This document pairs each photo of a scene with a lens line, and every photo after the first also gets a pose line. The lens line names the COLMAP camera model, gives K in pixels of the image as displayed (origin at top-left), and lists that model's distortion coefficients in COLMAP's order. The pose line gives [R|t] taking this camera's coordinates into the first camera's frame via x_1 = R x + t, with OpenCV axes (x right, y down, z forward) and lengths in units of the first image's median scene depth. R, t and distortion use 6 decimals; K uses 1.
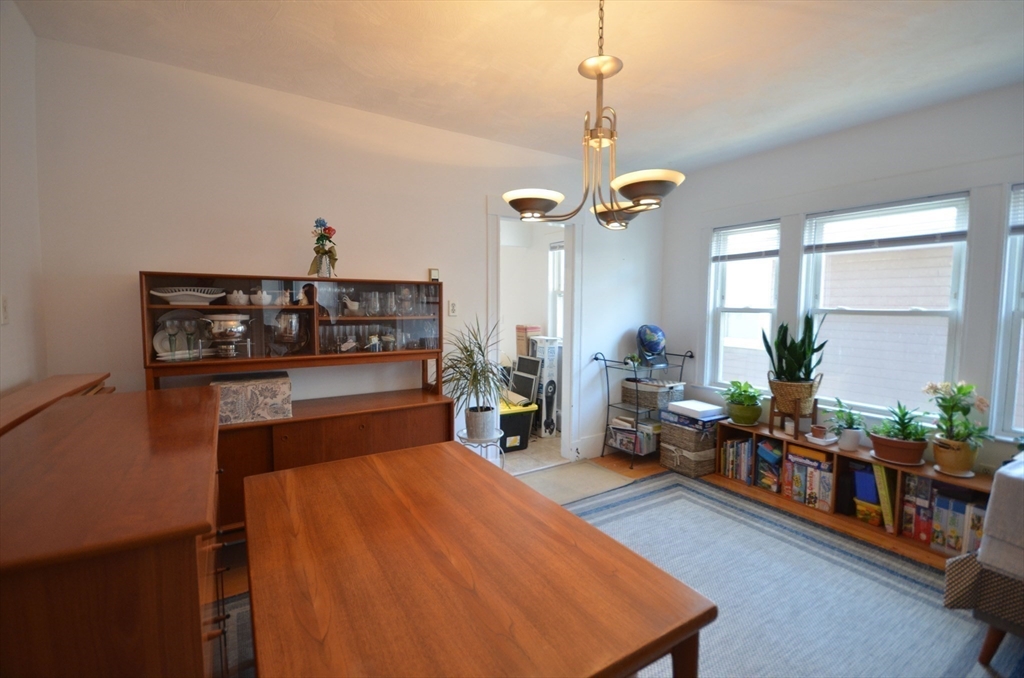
lens RADIAL K [[450.3, 0, 510.1], [0, 450.3, 335.4], [0, 0, 1]] dist [0.007774, -0.008919]
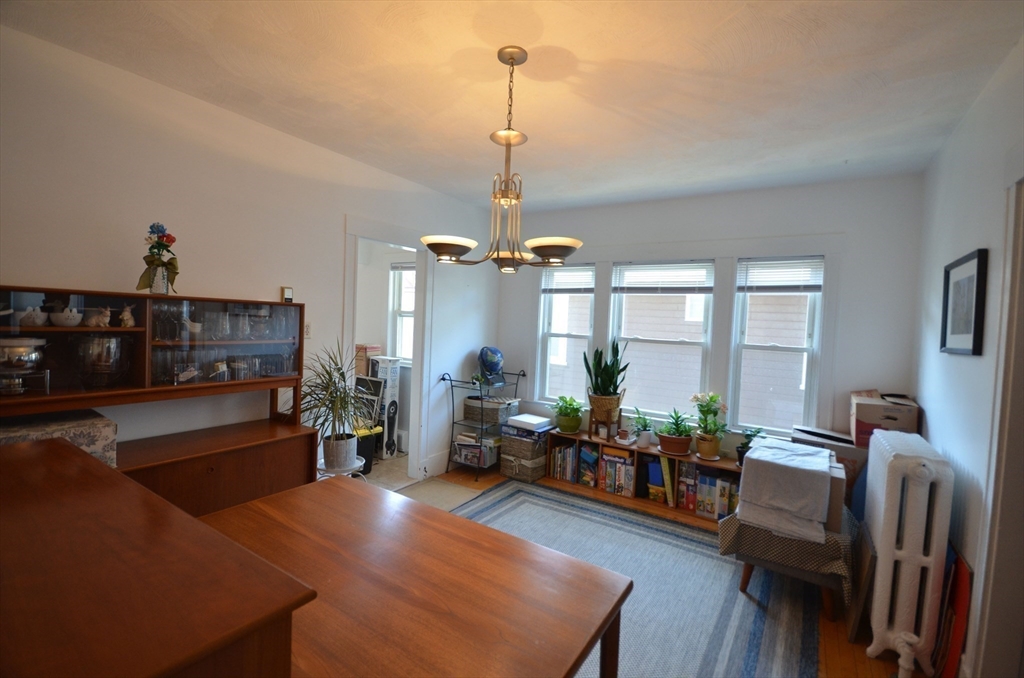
lens RADIAL K [[450.3, 0, 512.5], [0, 450.3, 336.1], [0, 0, 1]] dist [0.007774, -0.008919]
pose [[0.905592, 0.018219, 0.423759, -0.153301], [-0.007107, 0.999589, -0.027788, -0.028321], [-0.424091, 0.022153, 0.905349, -0.025101]]
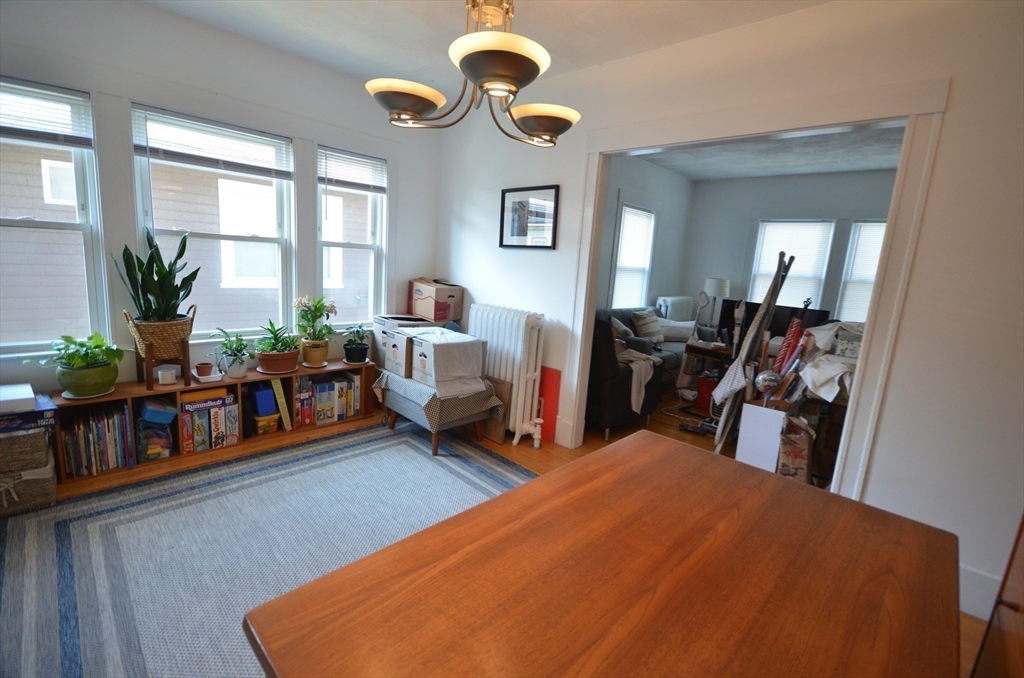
lens RADIAL K [[450.3, 0, 513.2], [0, 450.3, 336.5], [0, 0, 1]] dist [0.007774, -0.008919]
pose [[-0.246255, -0.190232, 0.950353, -0.348106], [0.000293, 0.980534, 0.196350, -0.031590], [-0.969205, 0.048630, -0.241406, 0.663955]]
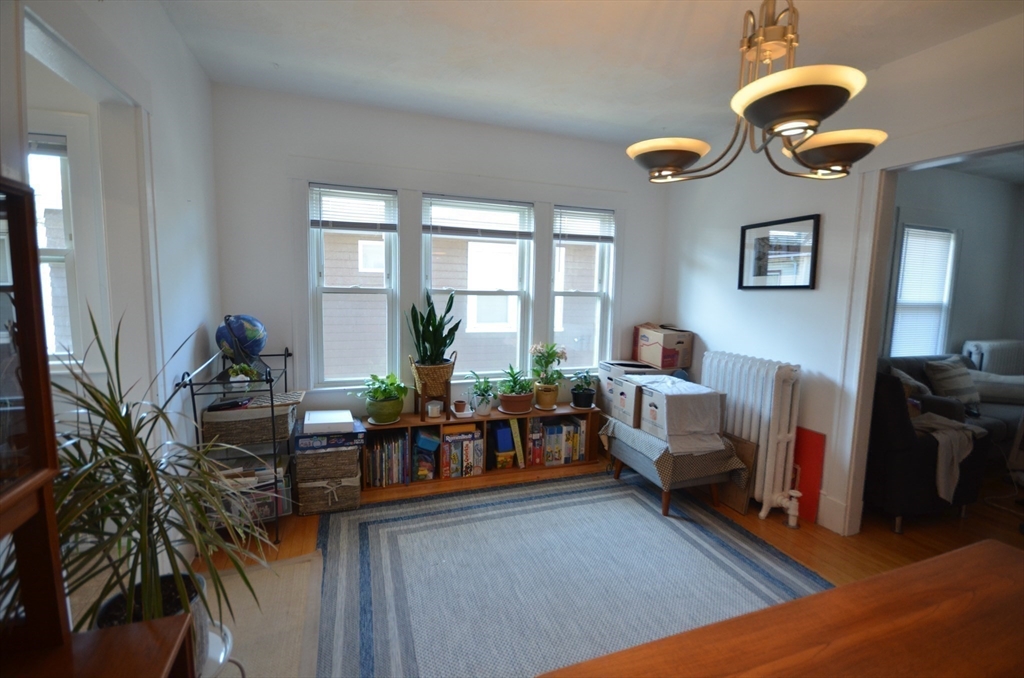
lens RADIAL K [[450.3, 0, 511.6], [0, 450.3, 336.2], [0, 0, 1]] dist [0.007774, -0.008919]
pose [[0.205285, -0.104689, 0.973087, -0.330946], [0.051642, 0.994036, 0.096048, -0.048883], [-0.977339, 0.030535, 0.209468, 0.709210]]
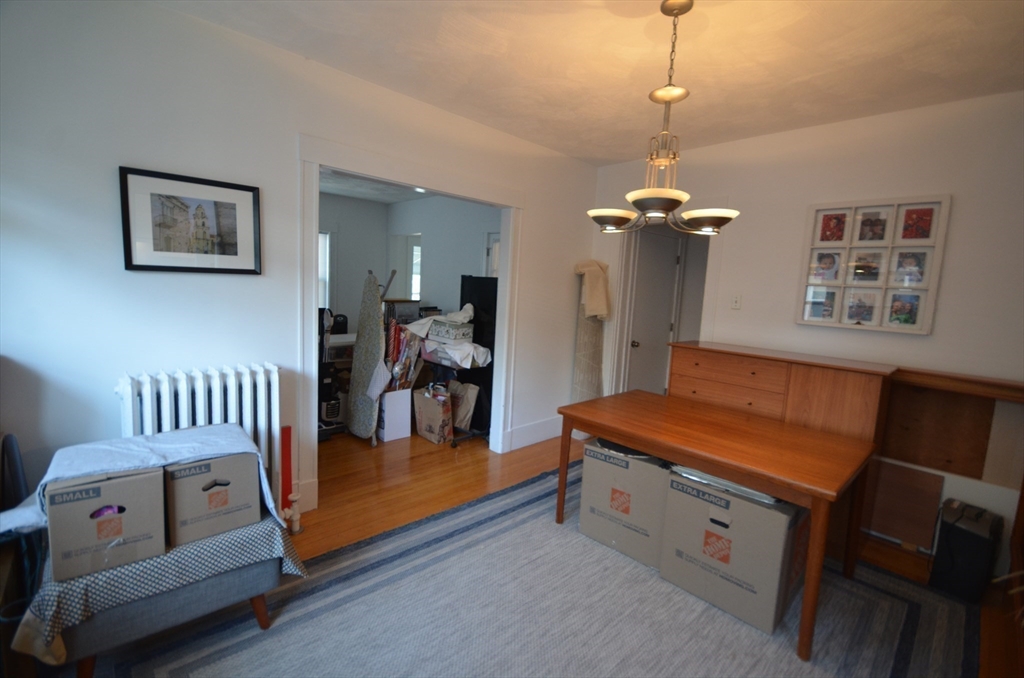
lens RADIAL K [[450.3, 0, 514.7], [0, 450.3, 337.9], [0, 0, 1]] dist [0.007774, -0.008919]
pose [[-0.978477, -0.029787, -0.204194, 0.443689], [-0.069241, 0.979551, 0.188904, -0.098393], [0.194392, 0.198977, -0.960531, 1.200180]]
